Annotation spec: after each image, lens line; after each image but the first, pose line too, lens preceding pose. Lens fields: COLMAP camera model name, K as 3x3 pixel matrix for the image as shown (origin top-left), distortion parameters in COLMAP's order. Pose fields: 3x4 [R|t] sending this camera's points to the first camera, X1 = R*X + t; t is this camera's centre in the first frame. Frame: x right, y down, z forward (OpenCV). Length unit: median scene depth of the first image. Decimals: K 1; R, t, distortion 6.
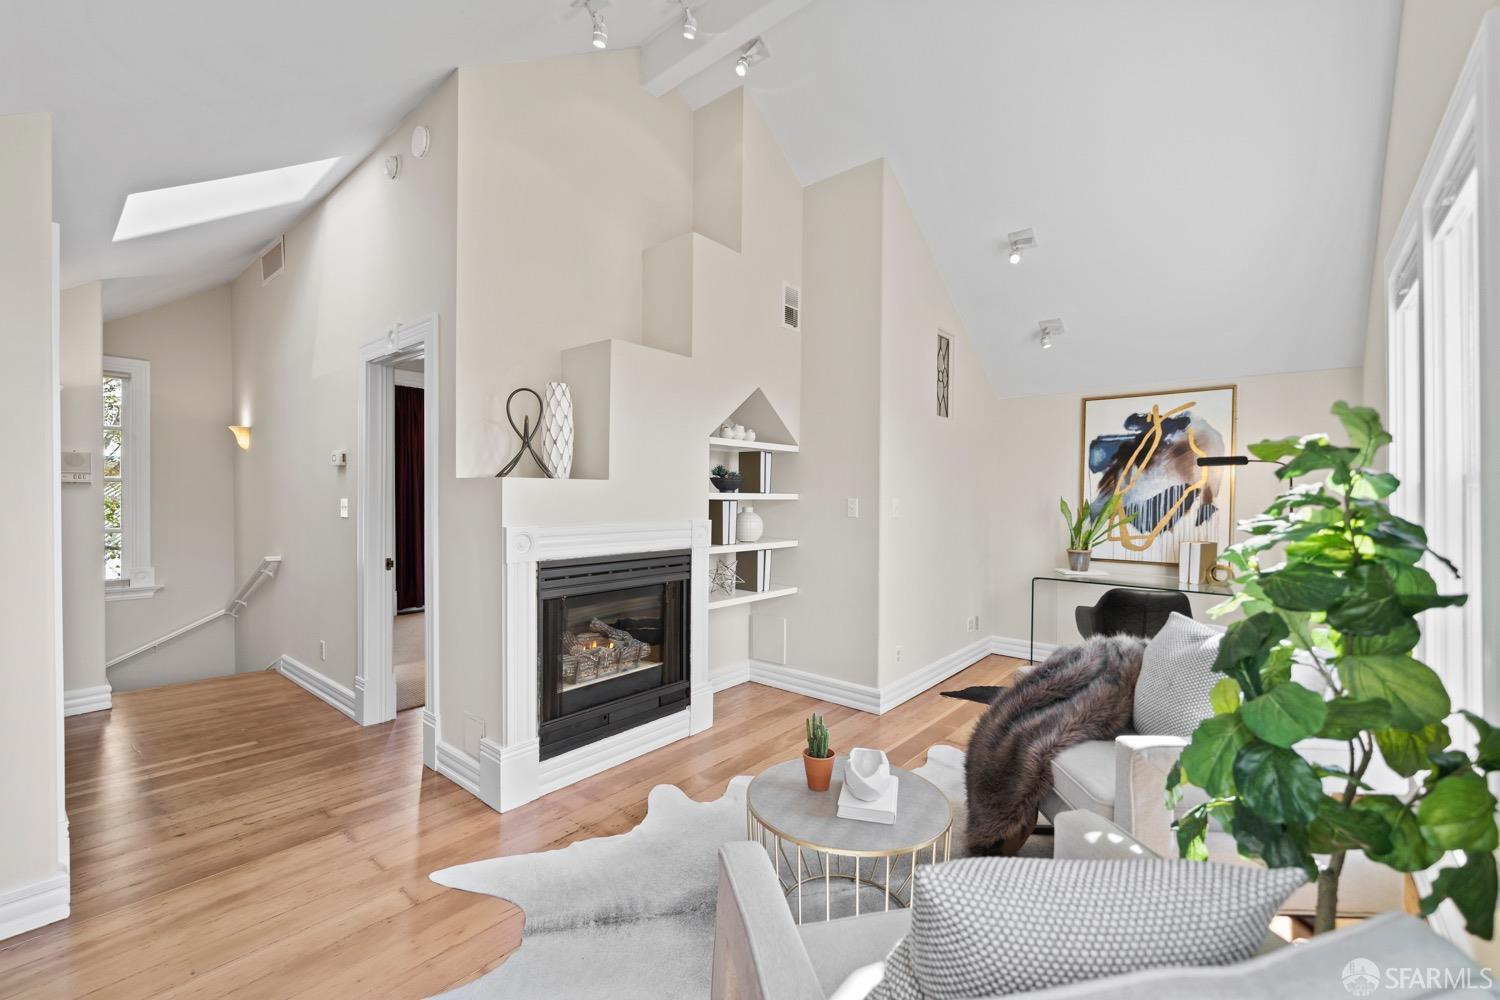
lens RADIAL K [[634.2, 0, 734.0], [0, 634.2, 501.8], [0, 0, 1]] dist [-0.001126, -0.000506]
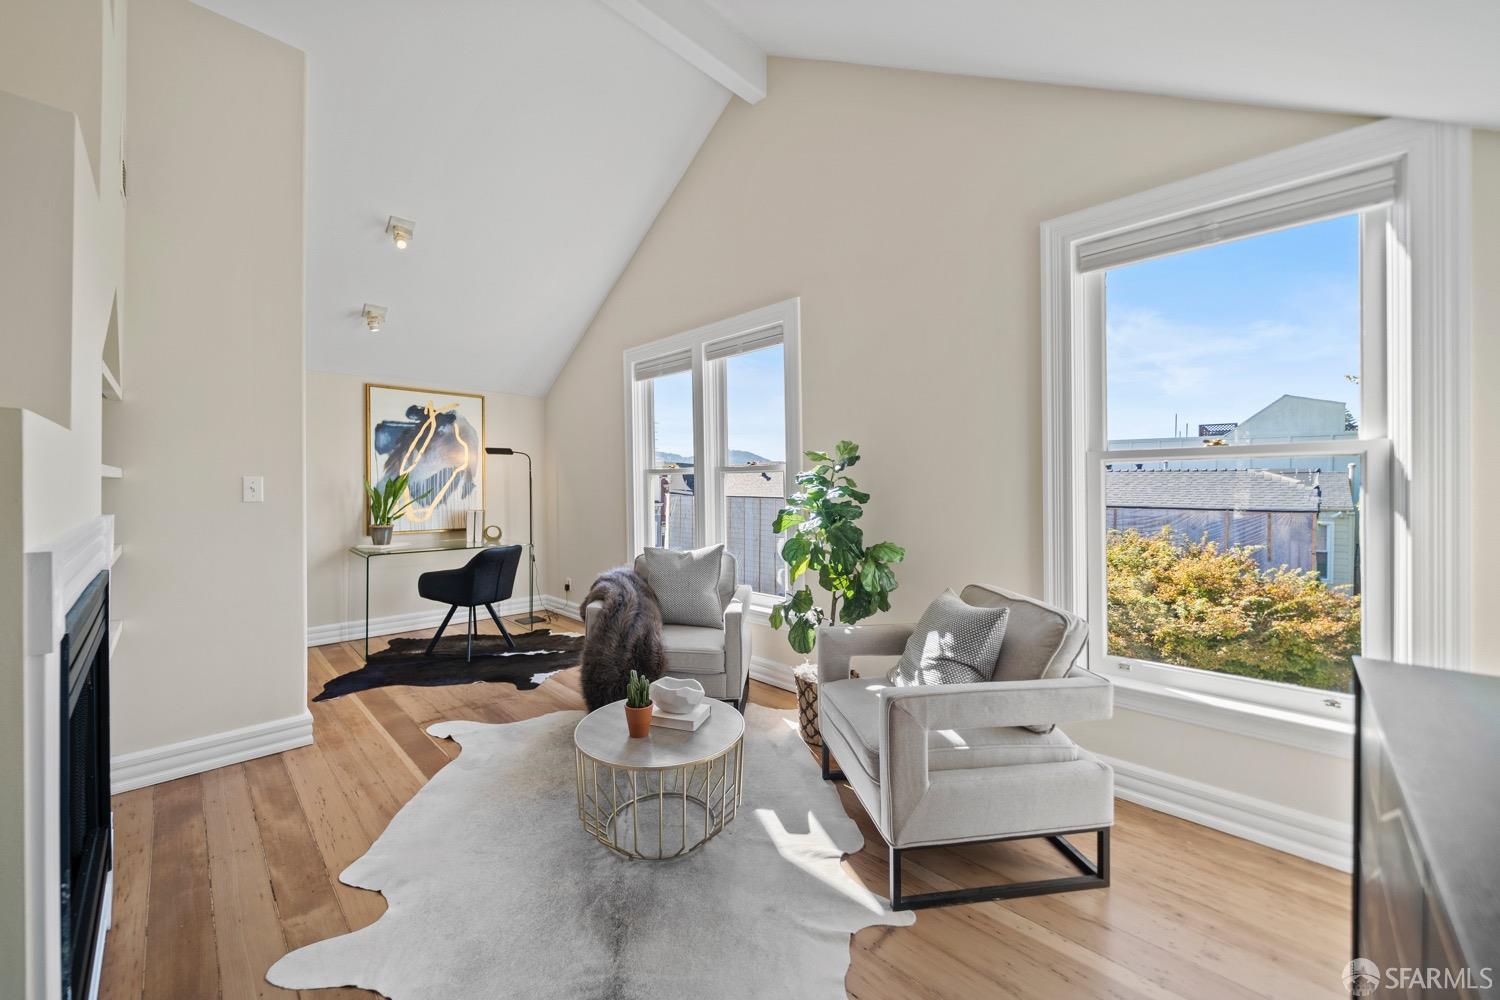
lens RADIAL K [[560.6, 0, 741.6], [0, 560.6, 485.3], [0, 0, 1]] dist [0.000105, -0.000010]
pose [[0.061086, -0.010016, 0.998082, -0.395237], [0.004577, 0.999942, 0.009754, 0.001406], [-0.998122, 0.003972, 0.061129, 0.358849]]
